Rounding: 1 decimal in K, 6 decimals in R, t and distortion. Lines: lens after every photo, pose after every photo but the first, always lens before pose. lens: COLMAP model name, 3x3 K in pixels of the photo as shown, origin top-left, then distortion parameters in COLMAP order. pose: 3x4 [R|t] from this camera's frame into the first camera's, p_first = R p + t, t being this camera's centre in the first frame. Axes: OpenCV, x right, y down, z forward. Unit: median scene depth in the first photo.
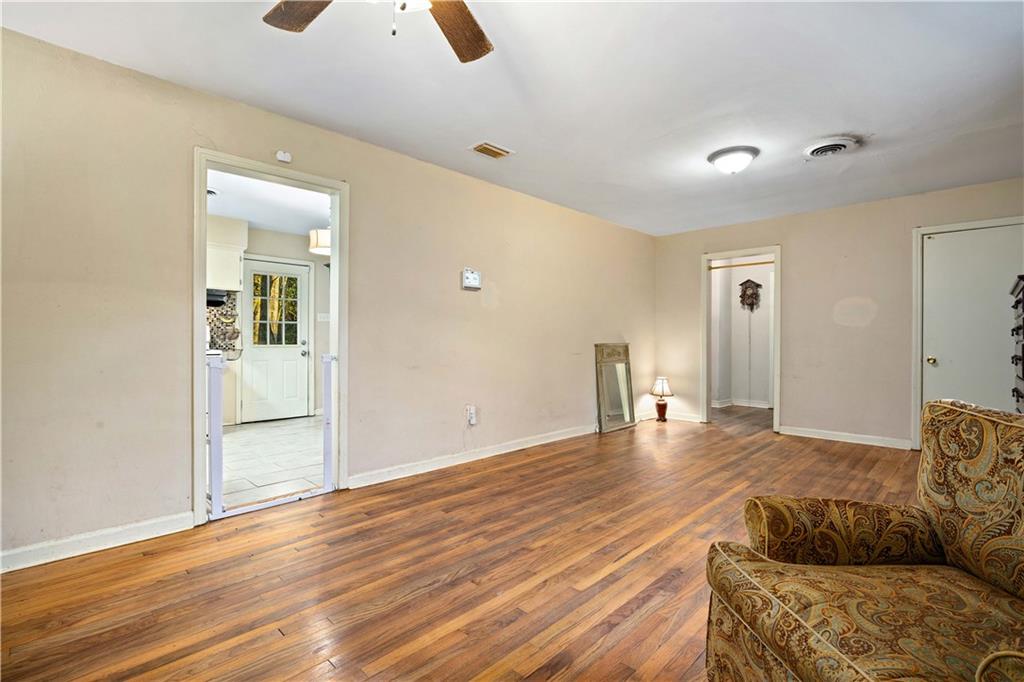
lens RADIAL K [[460.5, 0, 512.0], [0, 460.5, 341.0], [0, 0, 1]] dist [-0.000144, -0.000067]
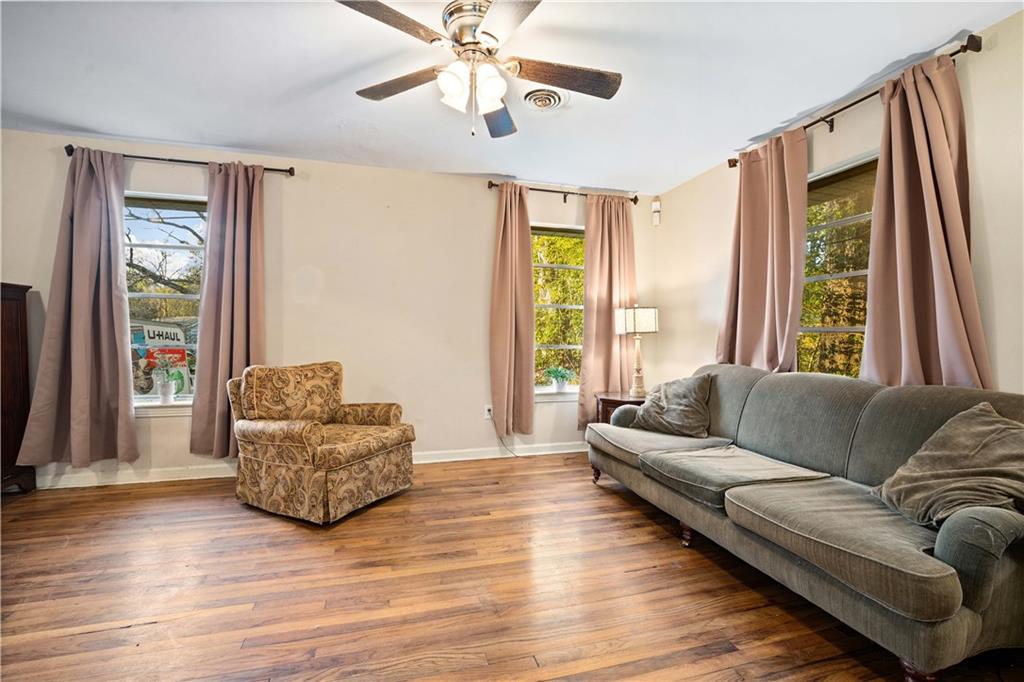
lens RADIAL K [[460.5, 0, 512.0], [0, 460.5, 341.0], [0, 0, 1]] dist [-0.000144, -0.000067]
pose [[-0.867246, -0.004195, 0.497862, -0.902103], [0.000206, 0.999961, 0.008784, -0.004219], [-0.497879, 0.007720, -0.867212, 1.799471]]
